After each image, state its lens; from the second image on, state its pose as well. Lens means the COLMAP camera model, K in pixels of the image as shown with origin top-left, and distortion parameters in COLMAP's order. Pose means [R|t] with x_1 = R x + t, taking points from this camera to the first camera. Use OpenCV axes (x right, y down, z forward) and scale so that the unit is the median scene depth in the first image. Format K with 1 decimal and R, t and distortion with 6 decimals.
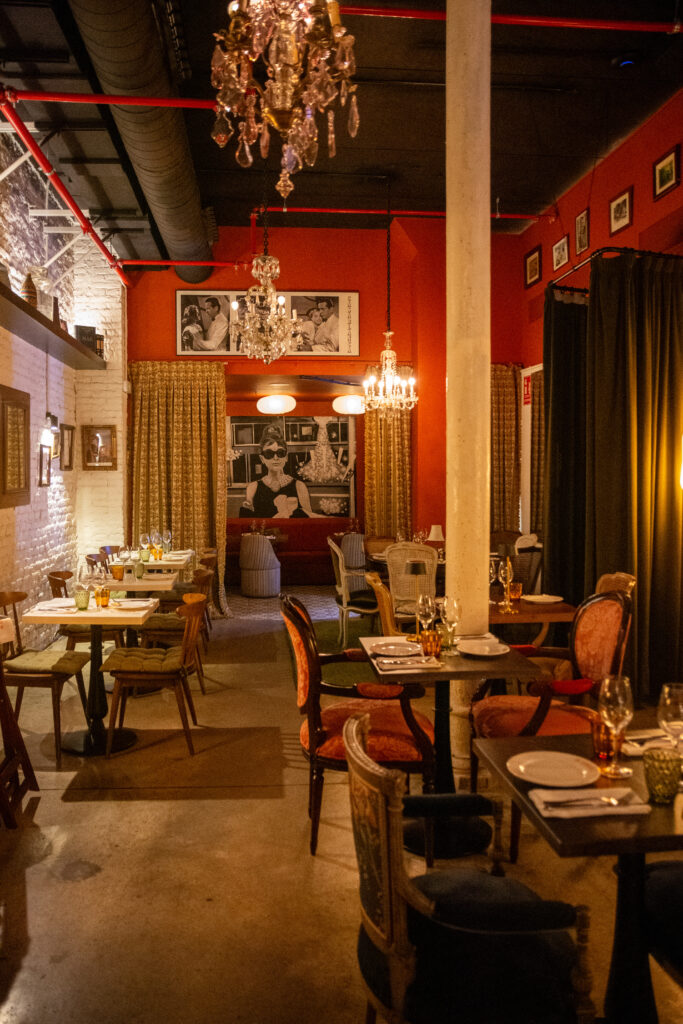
lens RADIAL K [[825.0, 0, 341.5], [0, 825.0, 512.0], [0, 0, 1]] dist [-0.081893, 0.003035]
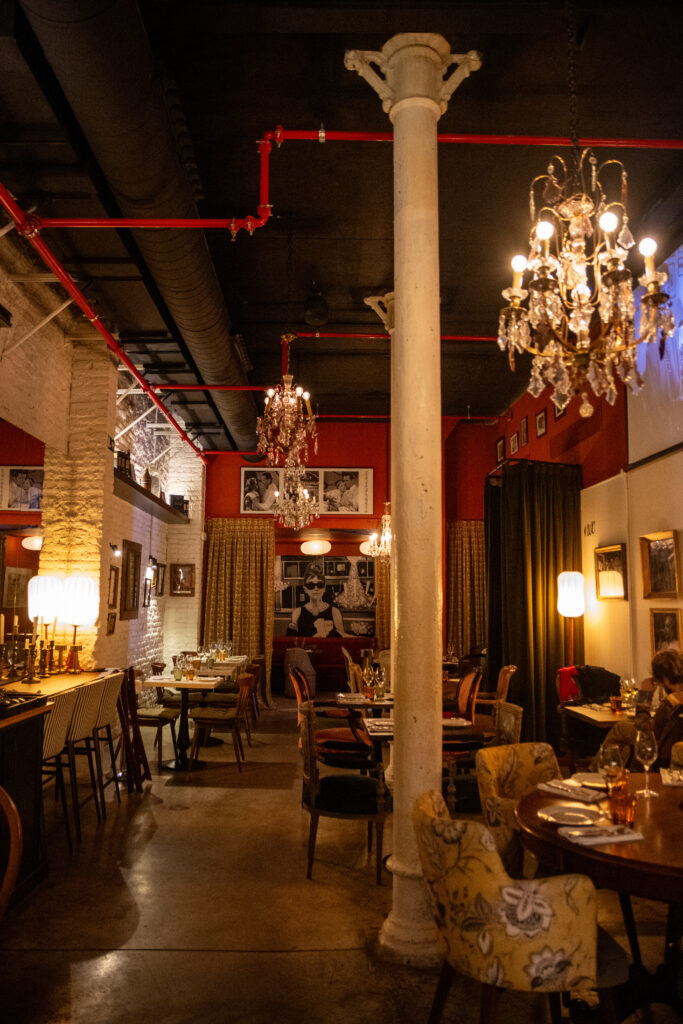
lens RADIAL K [[774.6, 0, 341.5], [0, 774.6, 512.0], [0, 0, 1]] dist [-0.101504, 0.000308]
pose [[0.997804, 0.004661, -0.066070, 0.055707], [-0.015331, 0.986683, -0.161930, 0.014174], [0.064436, 0.162588, 0.984588, -0.273211]]
